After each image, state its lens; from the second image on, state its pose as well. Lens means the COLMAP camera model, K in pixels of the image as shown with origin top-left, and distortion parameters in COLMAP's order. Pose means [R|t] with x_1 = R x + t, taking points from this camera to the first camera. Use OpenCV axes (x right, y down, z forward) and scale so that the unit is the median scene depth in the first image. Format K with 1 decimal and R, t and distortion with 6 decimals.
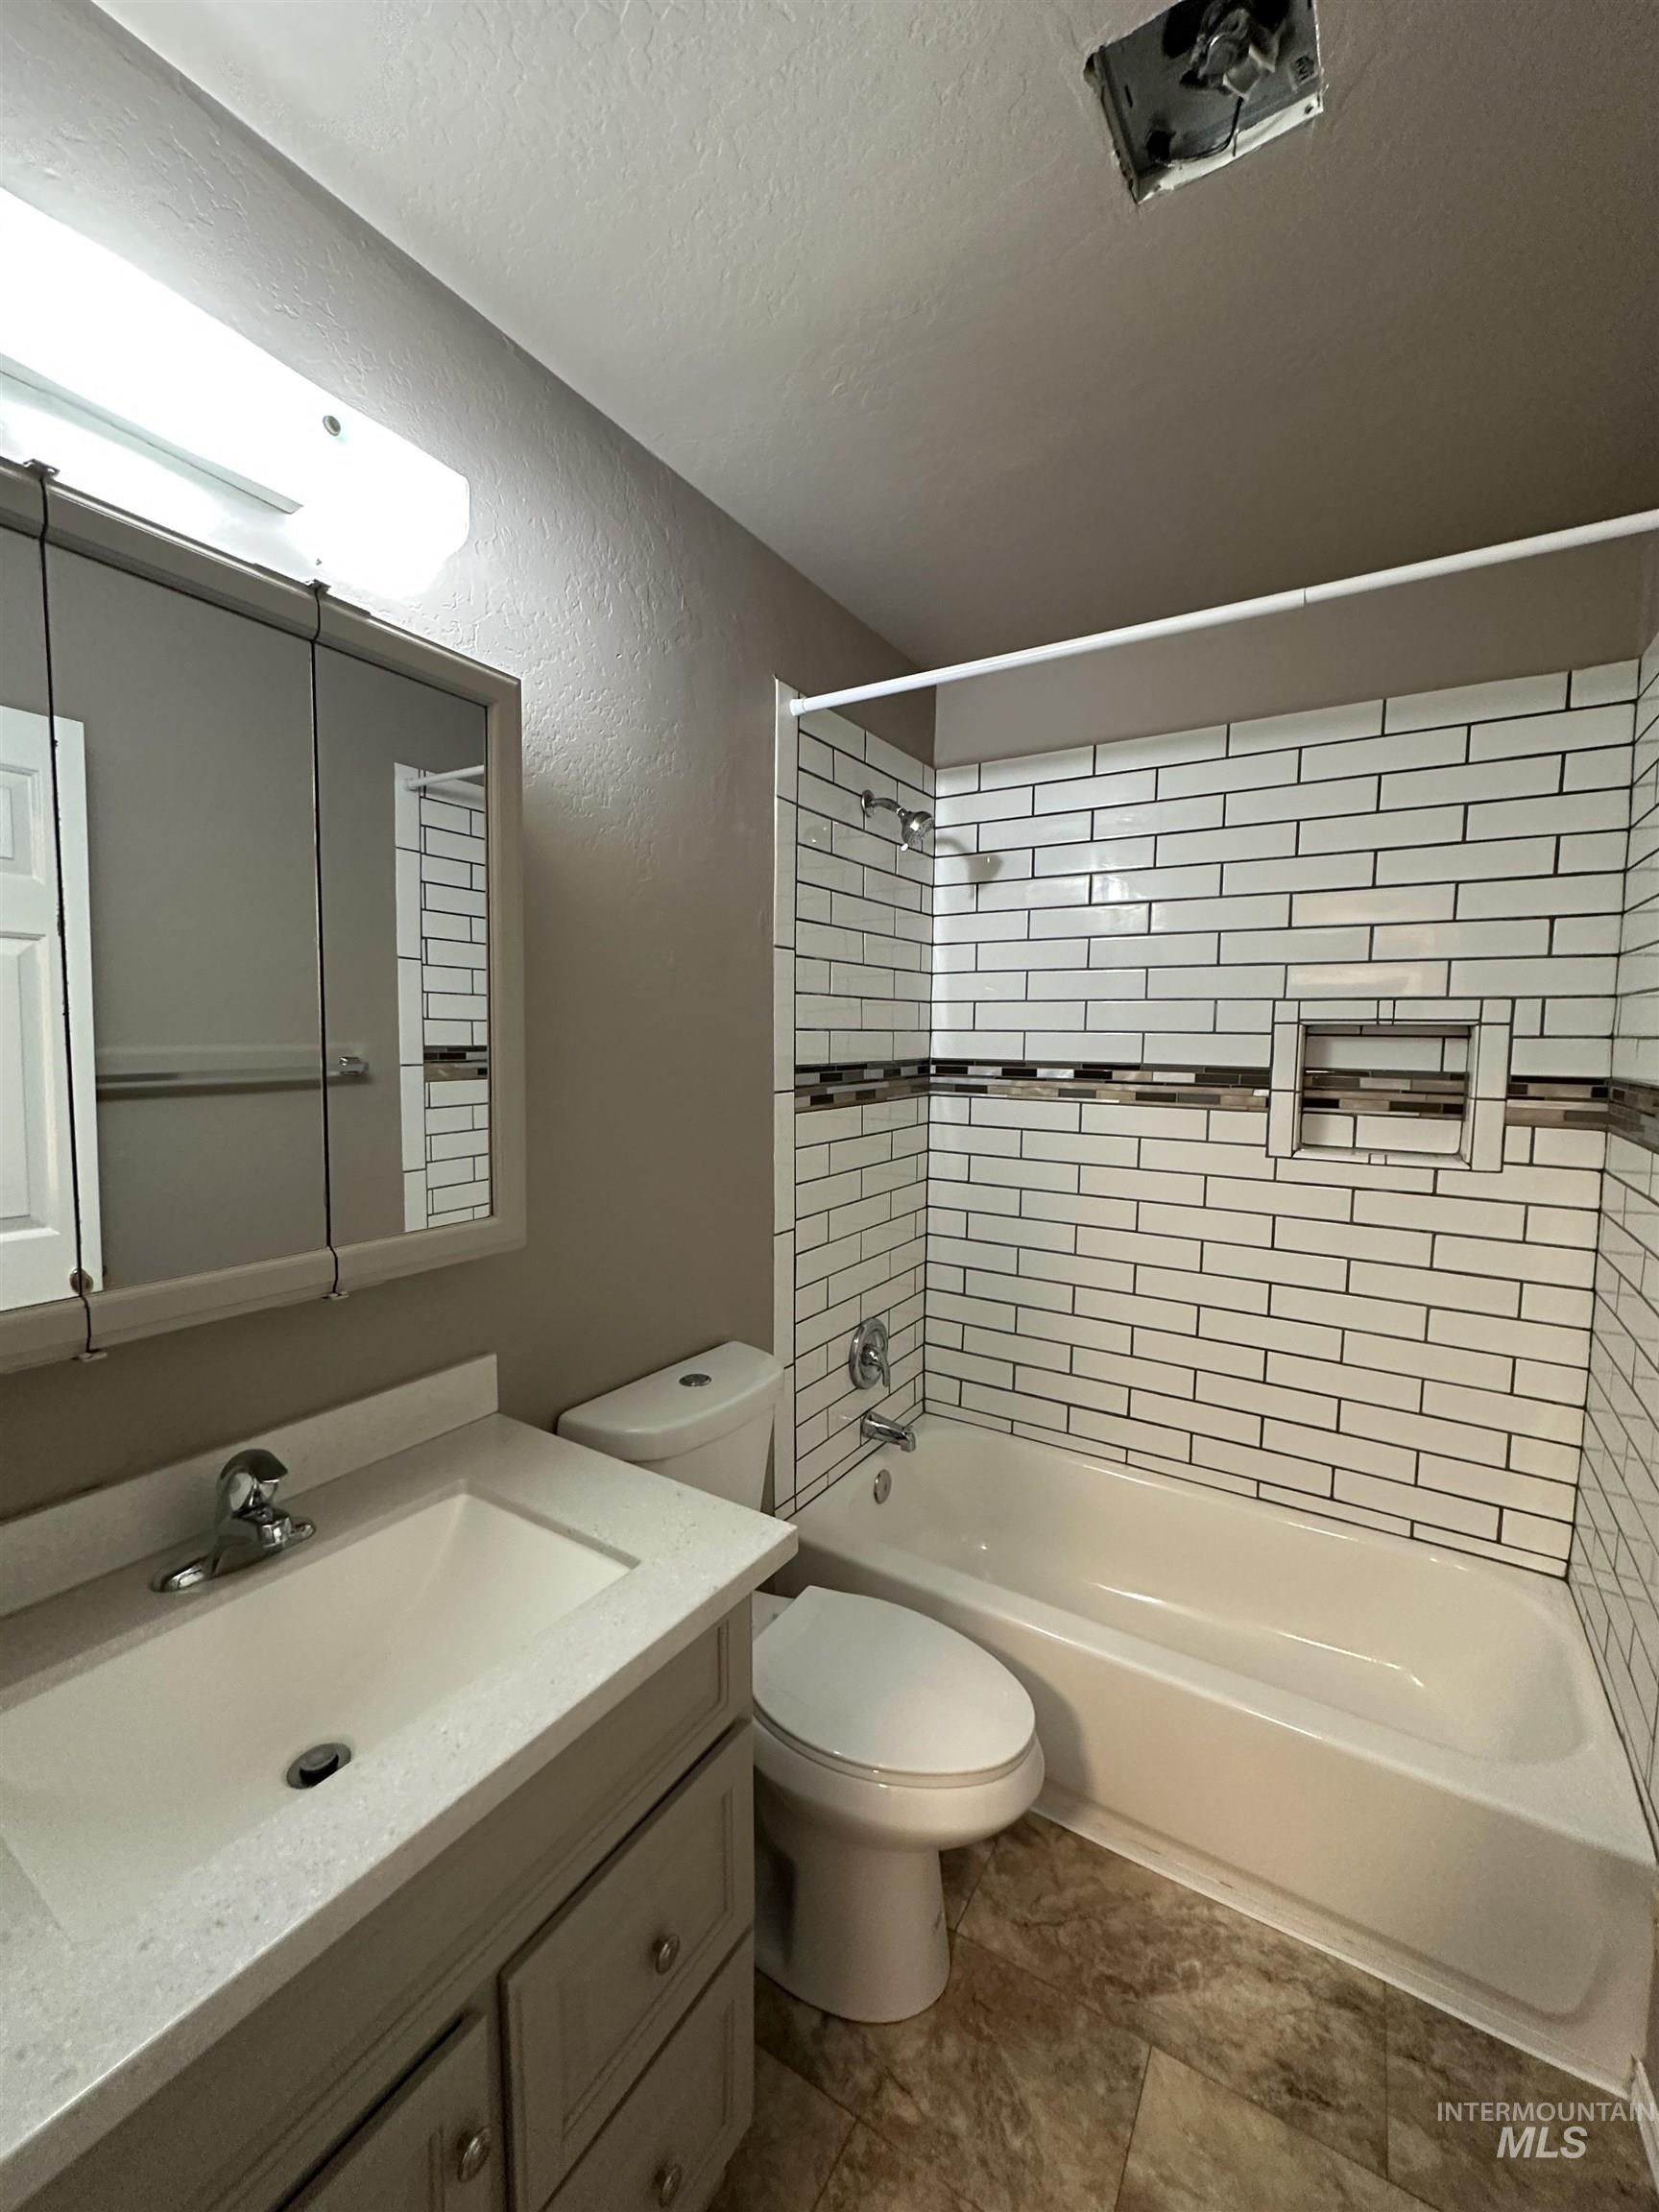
lens RADIAL K [[887.3, 0, 831.0], [0, 887.3, 1110.0], [0, 0, 1]] dist [-0.007046, 0.002896]
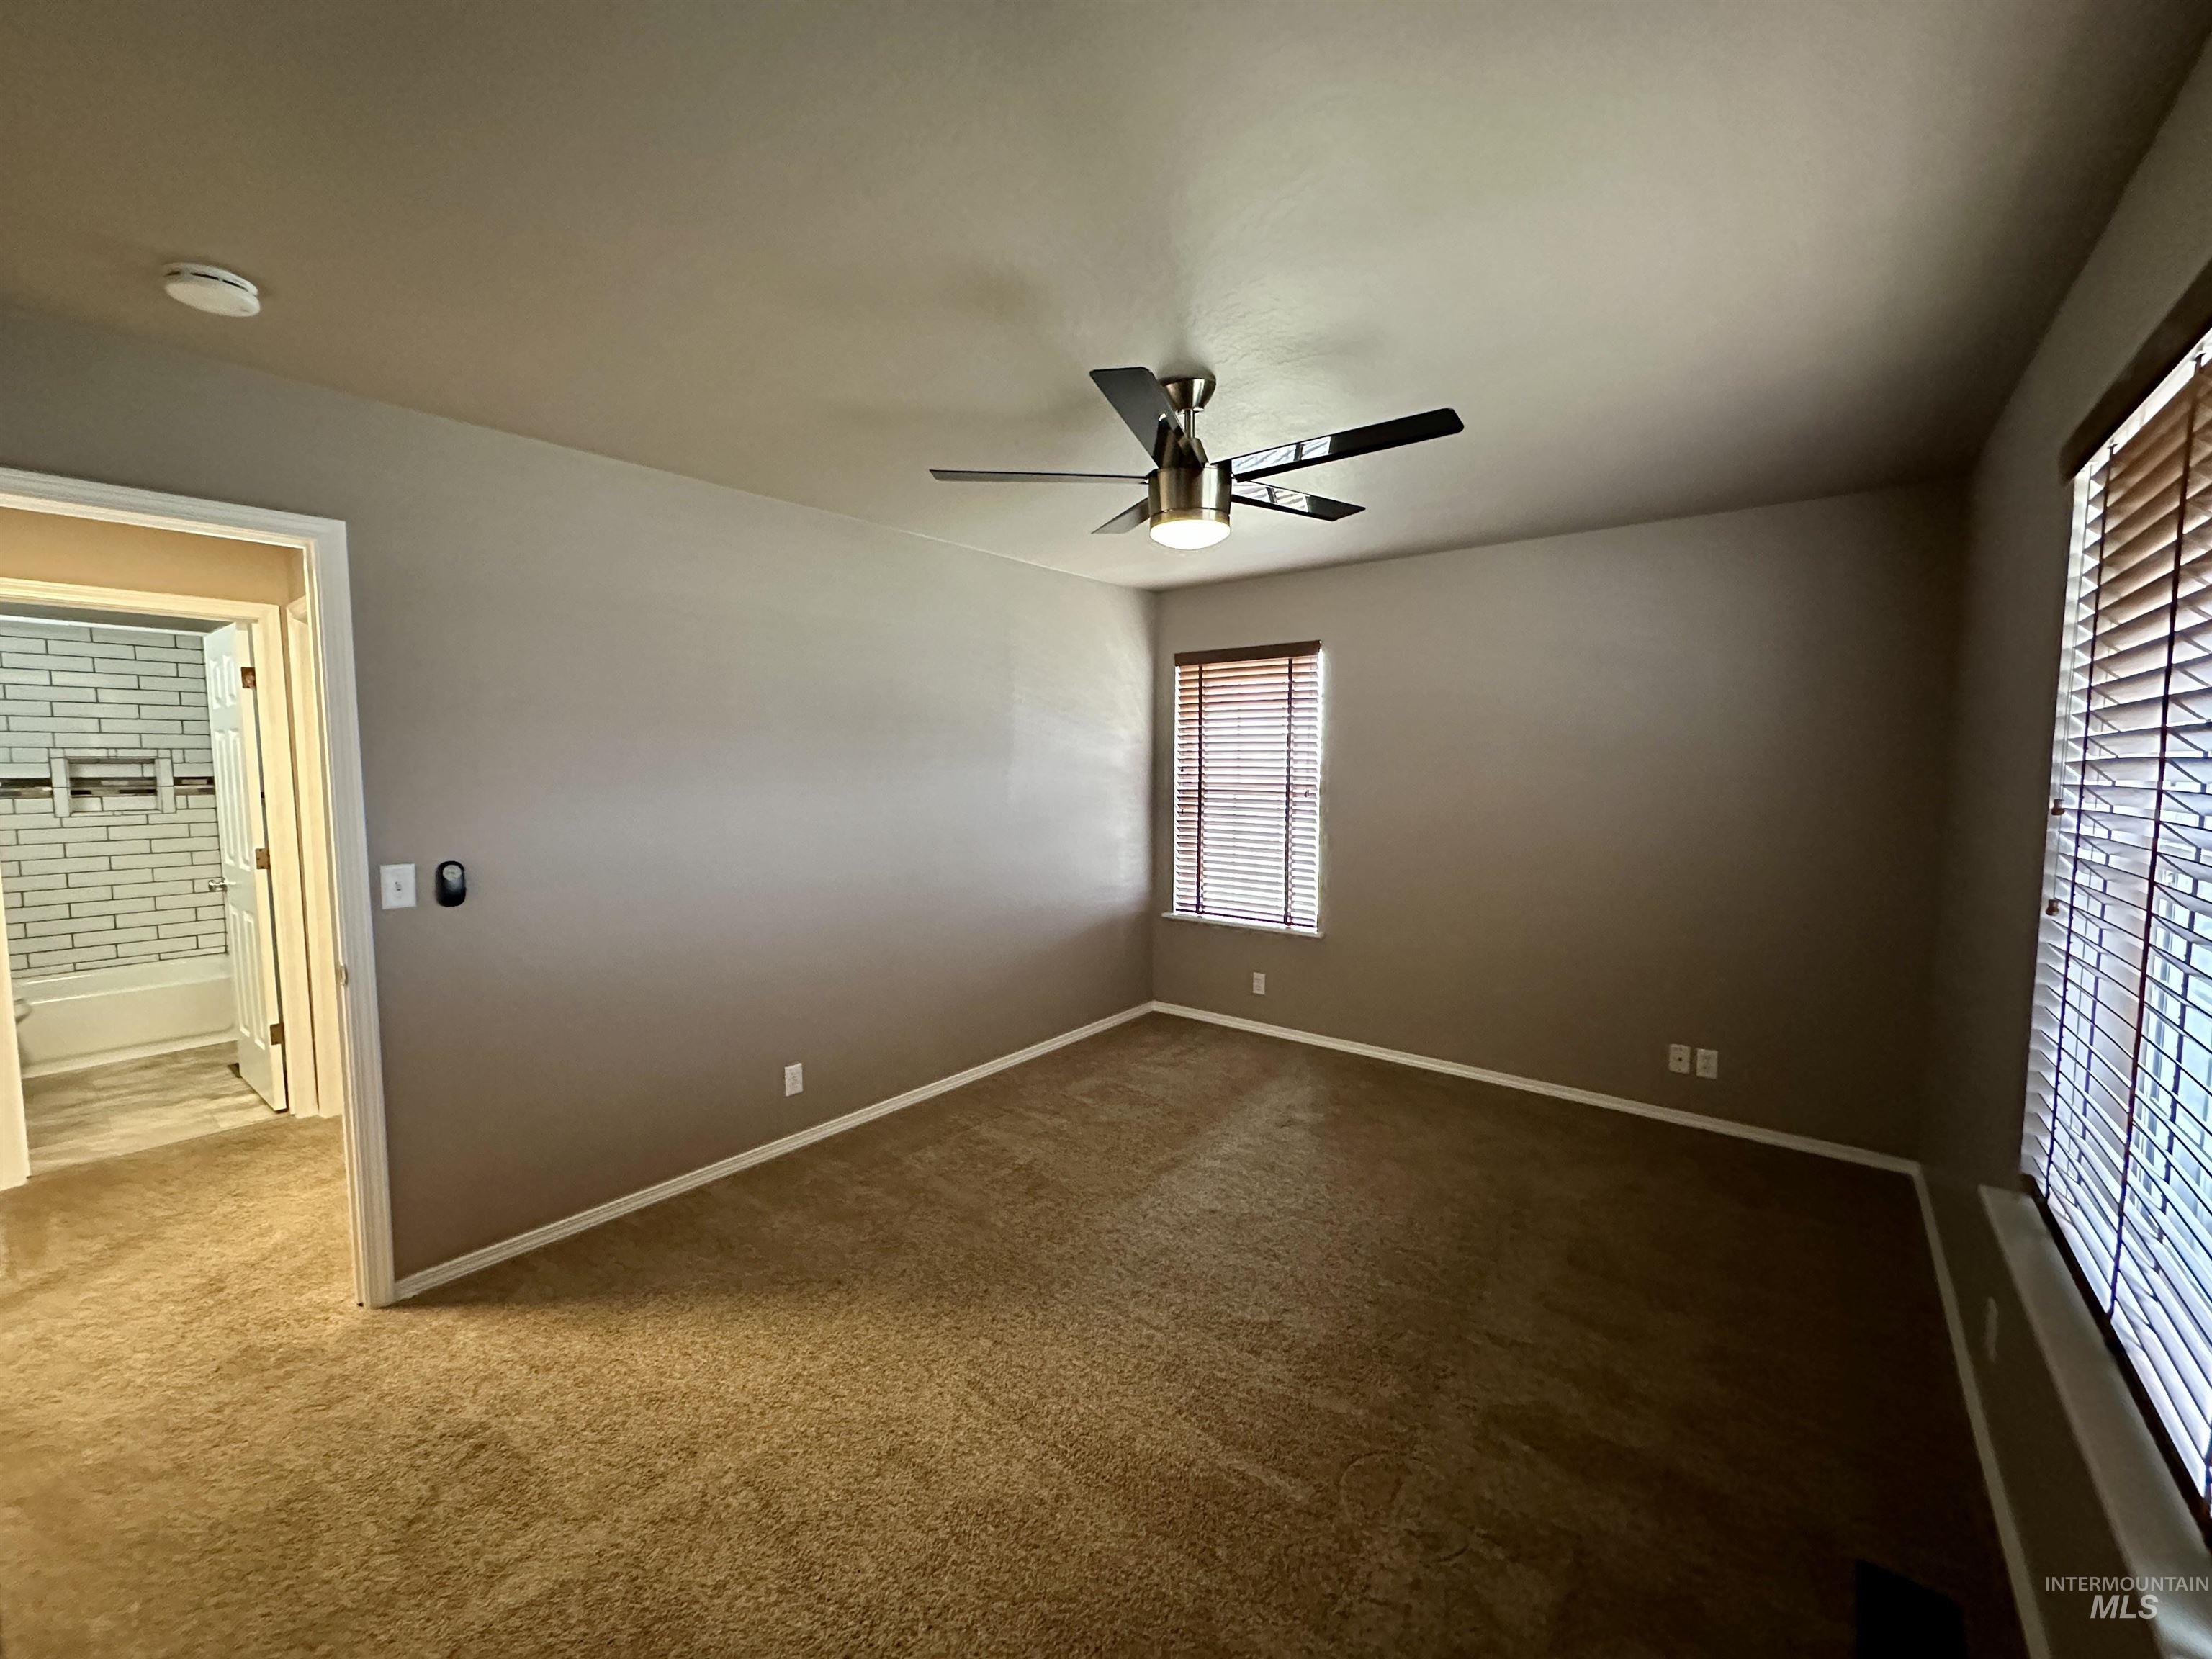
lens RADIAL K [[887.3, 0, 1107.6], [0, 887.3, 825.4], [0, 0, 1]] dist [-0.007046, 0.002896]
pose [[0.112489, -0.084754, 0.990032, -1.484520], [0.088044, 0.993287, 0.075029, 0.145131], [-0.989745, 0.078726, 0.119196, -1.983159]]
